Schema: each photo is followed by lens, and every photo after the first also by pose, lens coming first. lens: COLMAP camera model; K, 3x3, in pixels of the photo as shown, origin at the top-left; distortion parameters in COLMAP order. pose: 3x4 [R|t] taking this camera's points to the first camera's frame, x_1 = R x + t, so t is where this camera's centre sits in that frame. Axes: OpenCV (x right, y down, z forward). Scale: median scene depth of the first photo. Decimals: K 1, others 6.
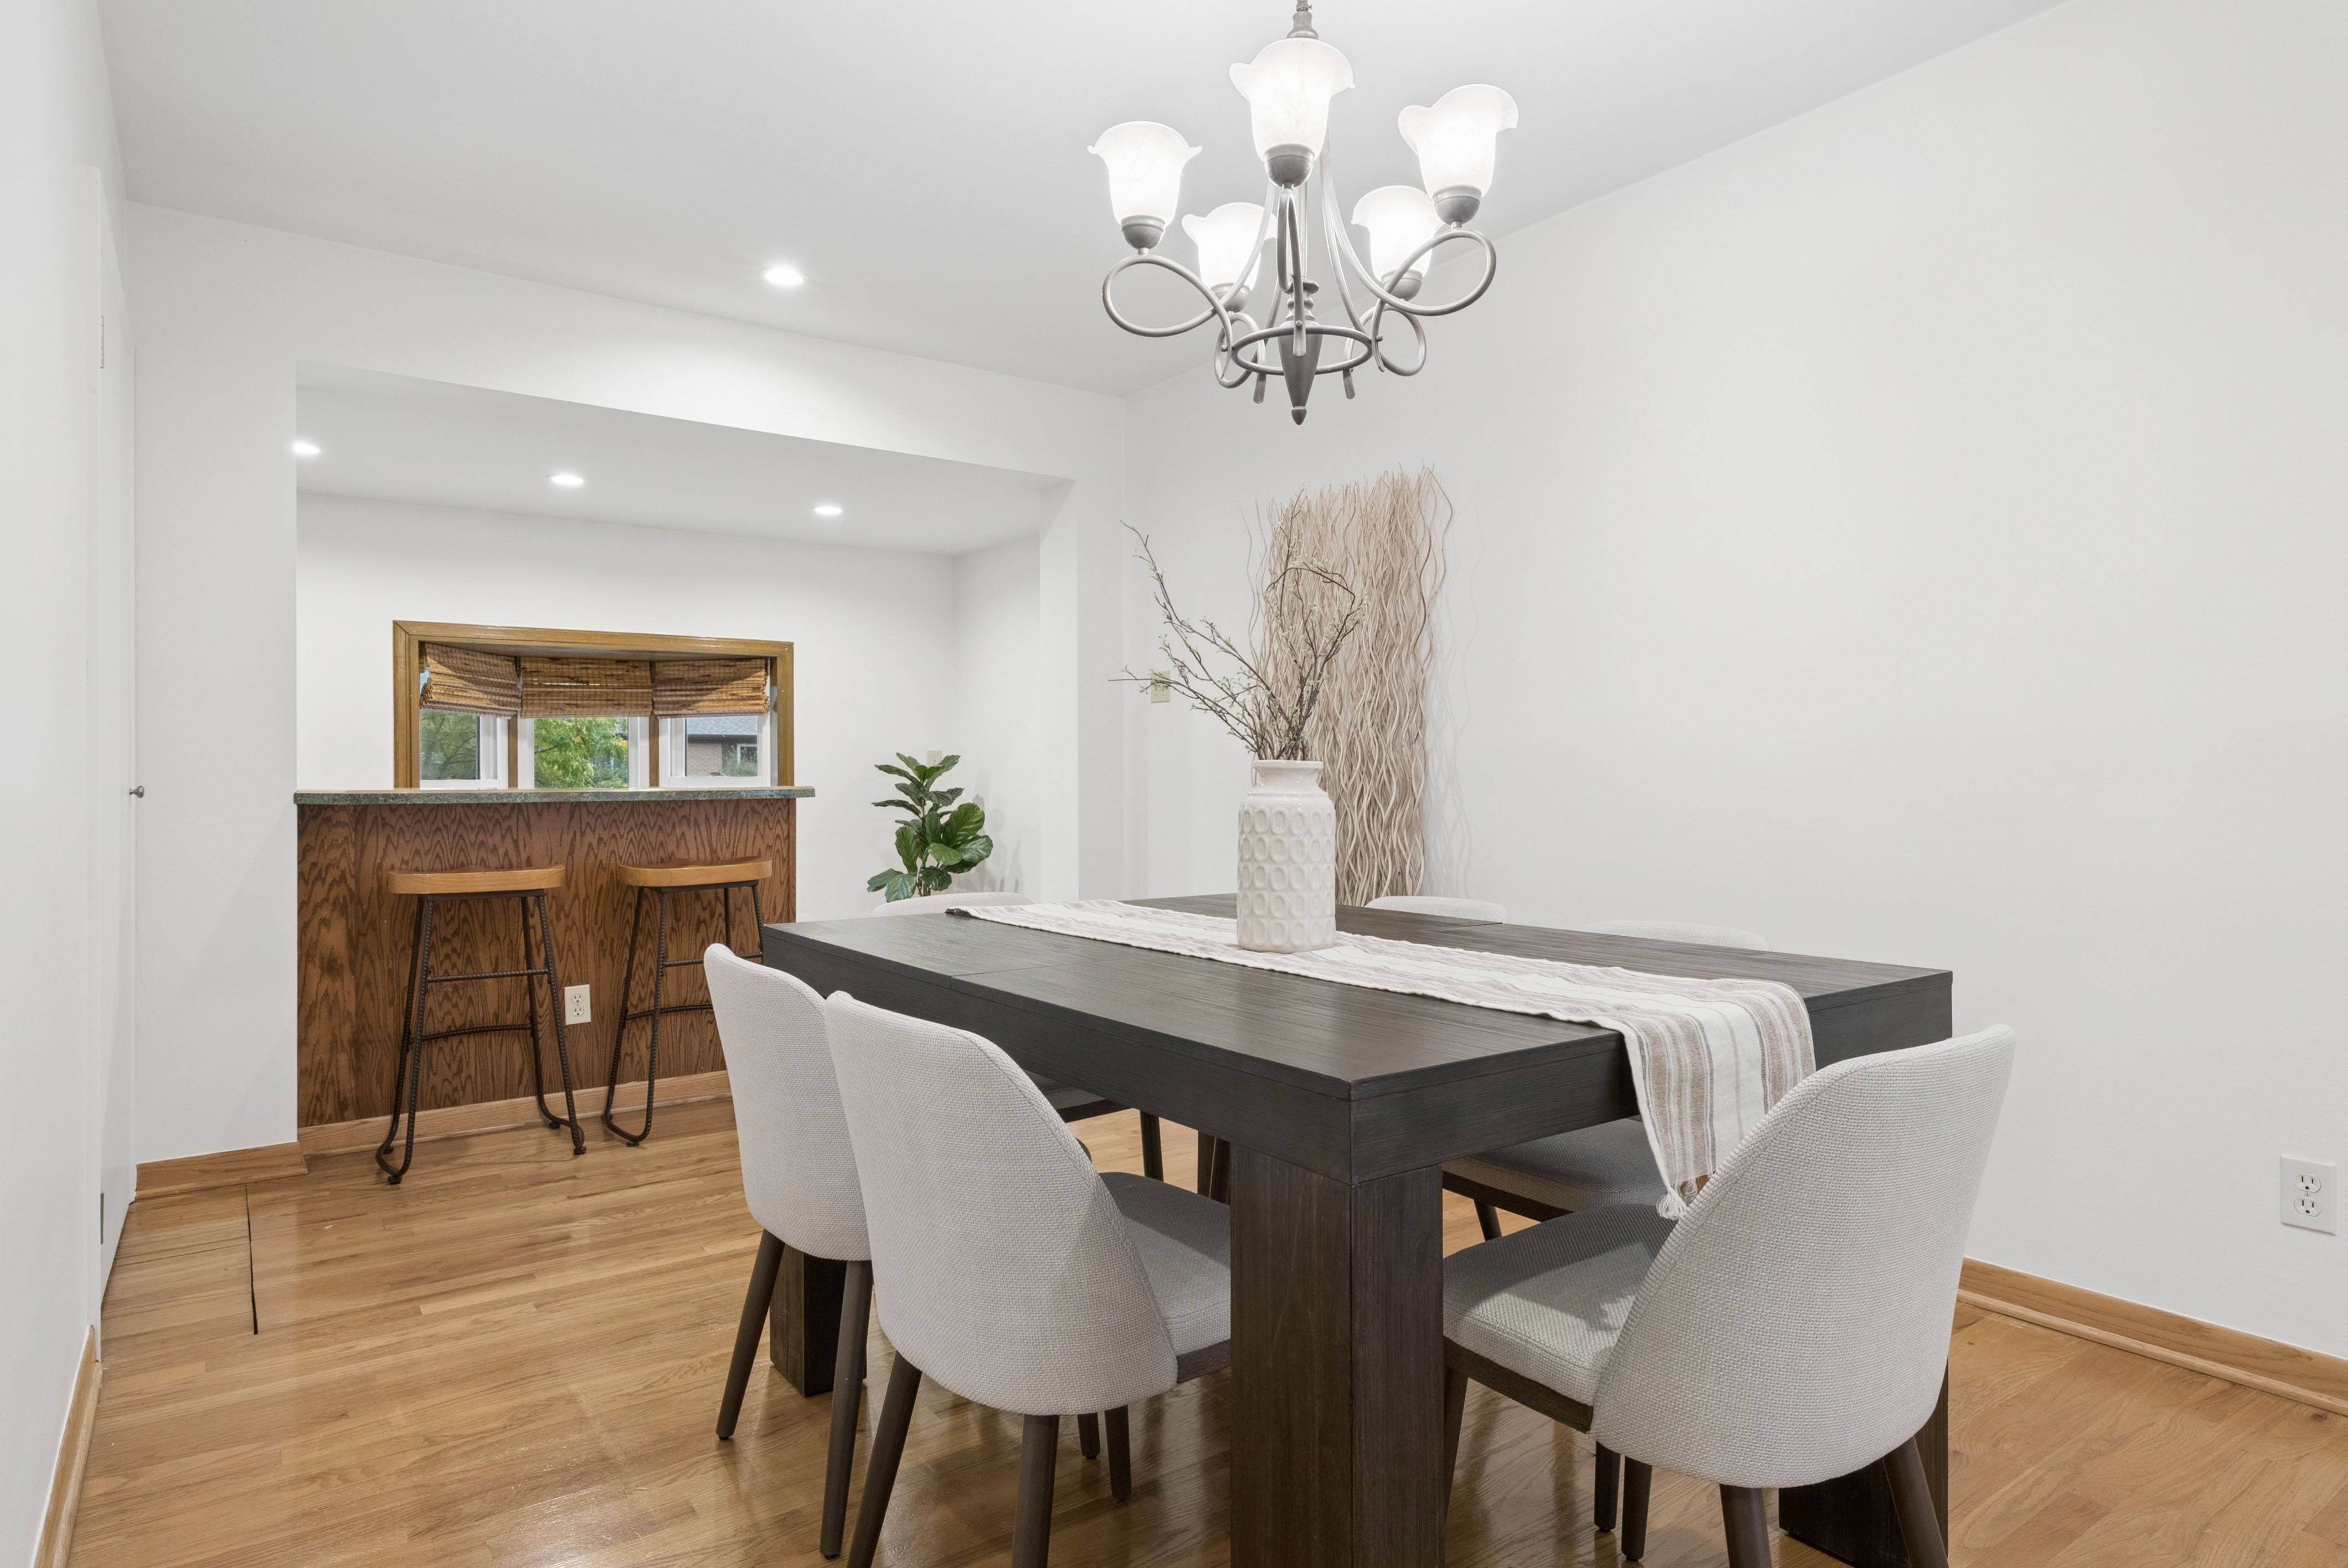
lens RADIAL K [[1344.3, 0, 1175.1], [0, 1344.3, 780.6], [0, 0, 1]] dist [-0.001694, -0.000016]
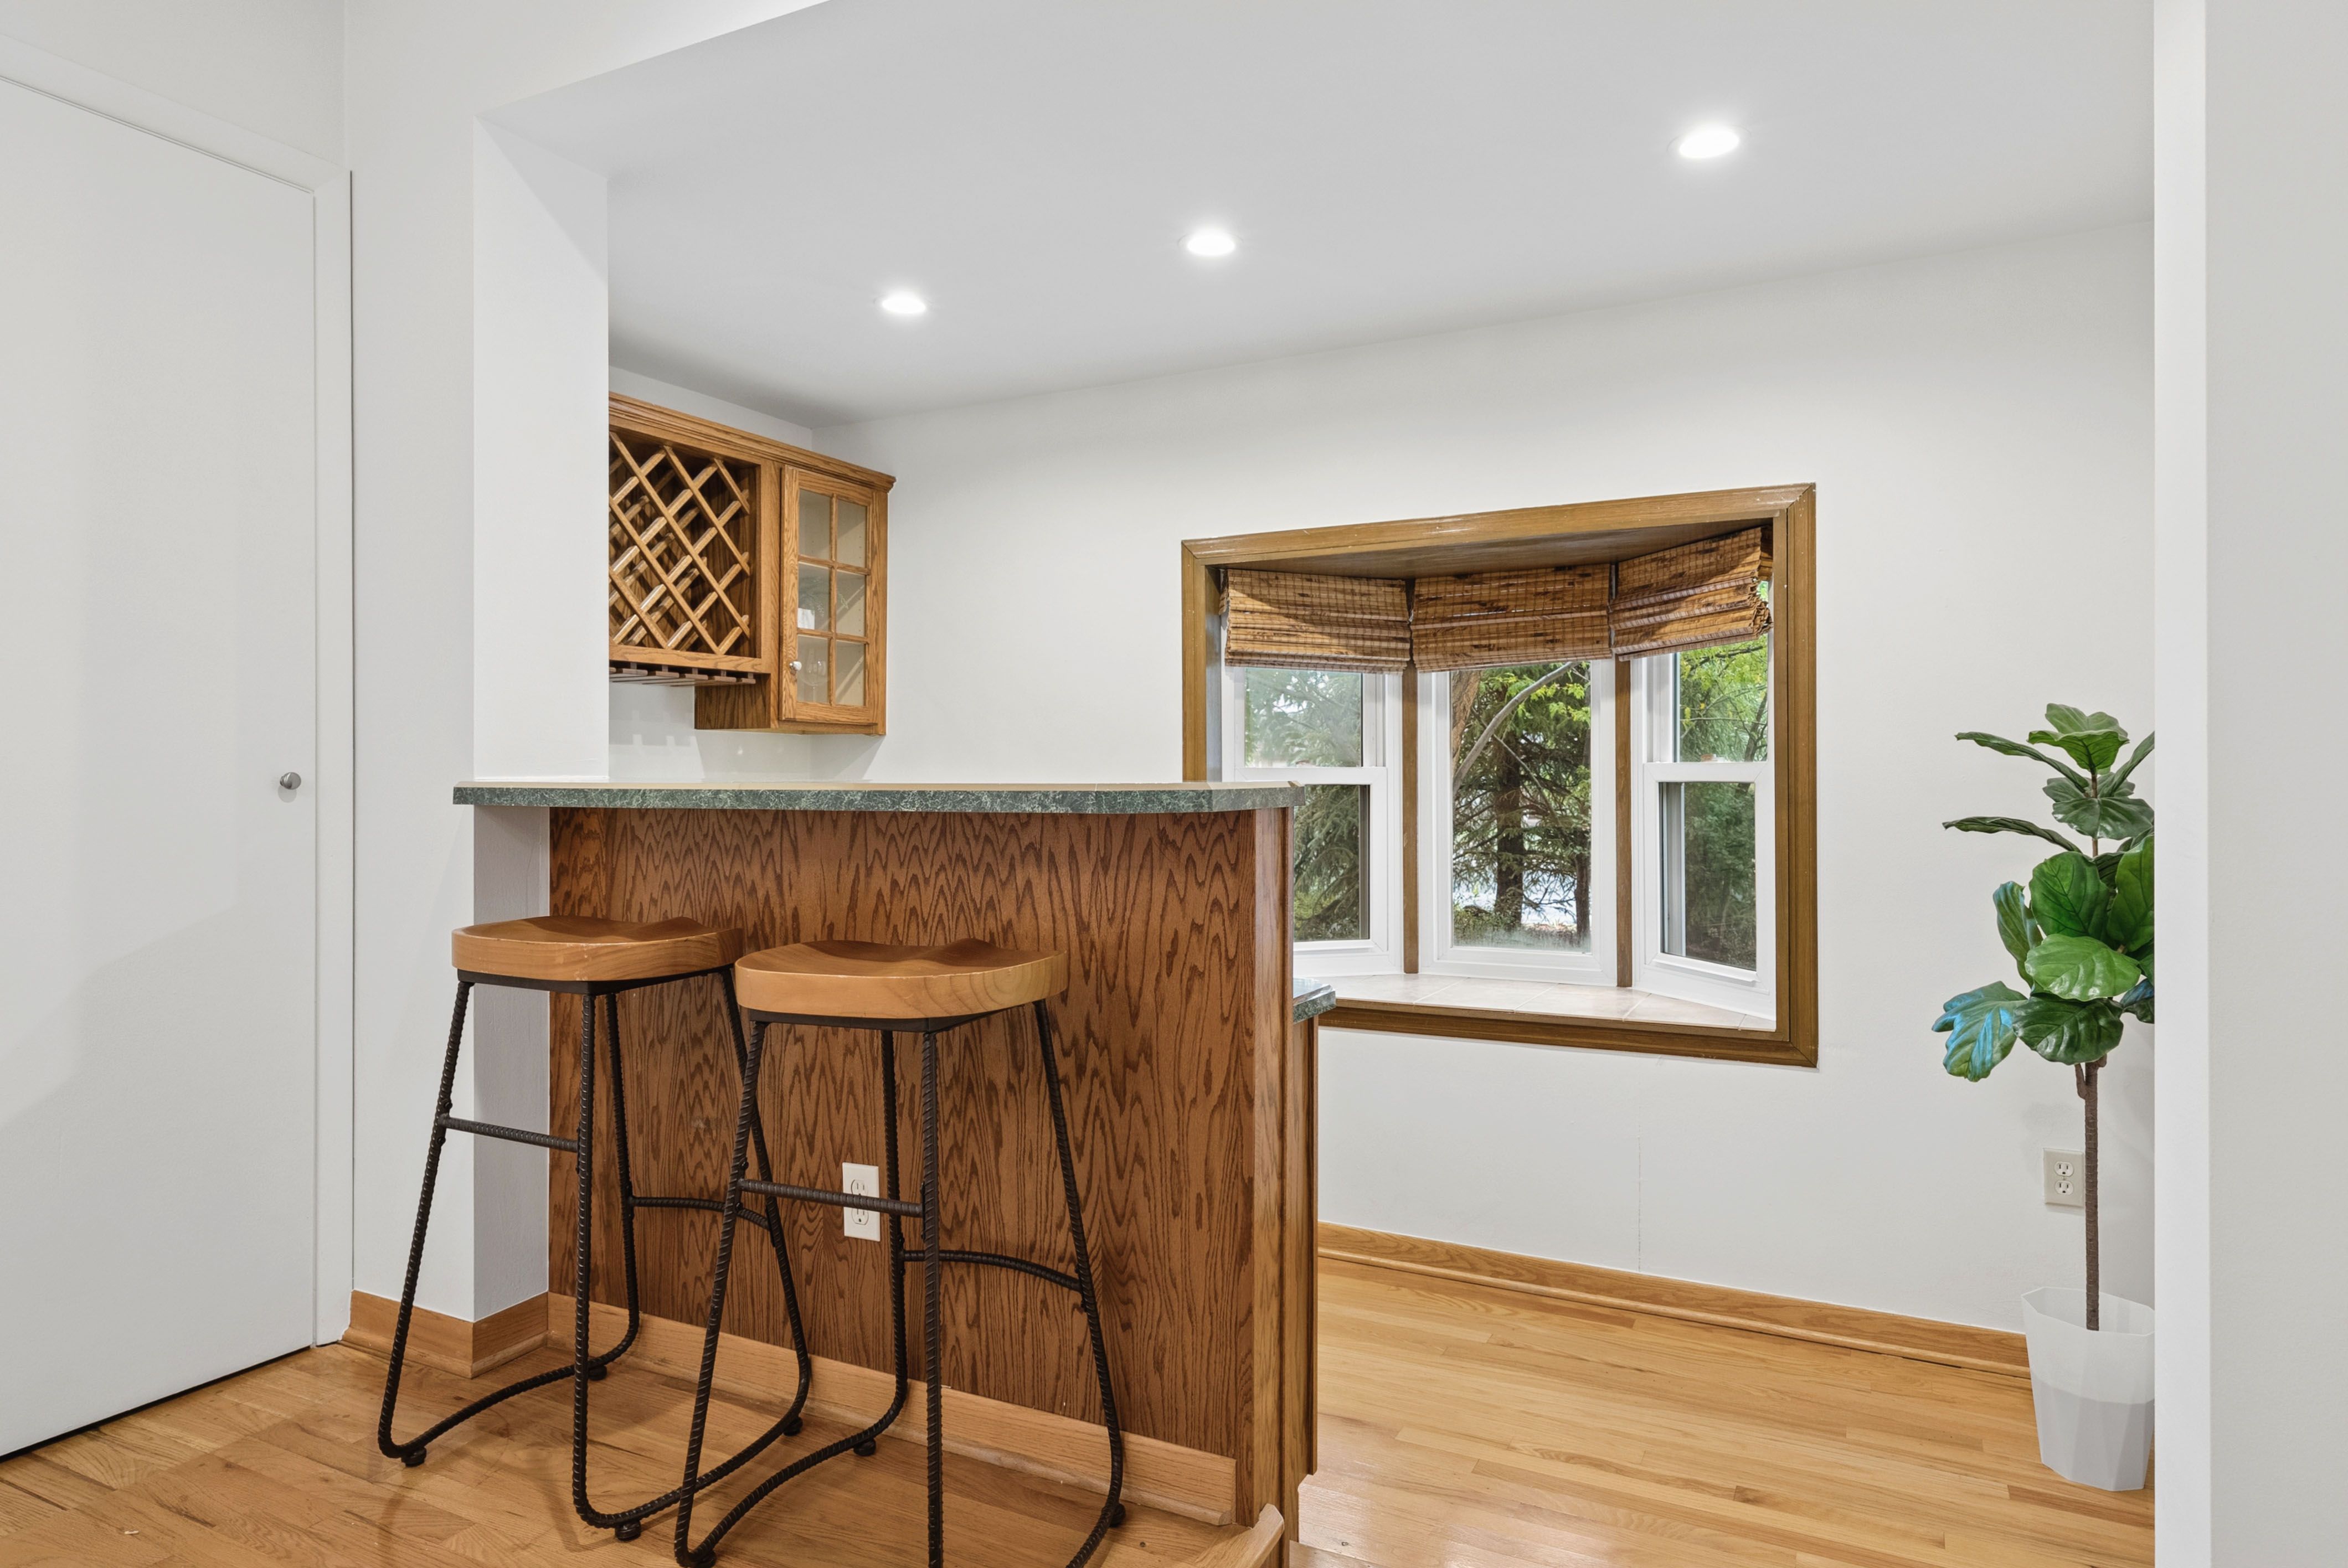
lens RADIAL K [[1404.8, 0, 1177.0], [0, 1404.8, 776.0], [0, 0, 1]] dist [-0.005779, 0.000808]
pose [[0.449647, 0.005272, -0.893191, 0.086230], [-0.002991, 0.999986, 0.004396, 0.000365], [0.893201, 0.000694, 0.449656, 0.809825]]
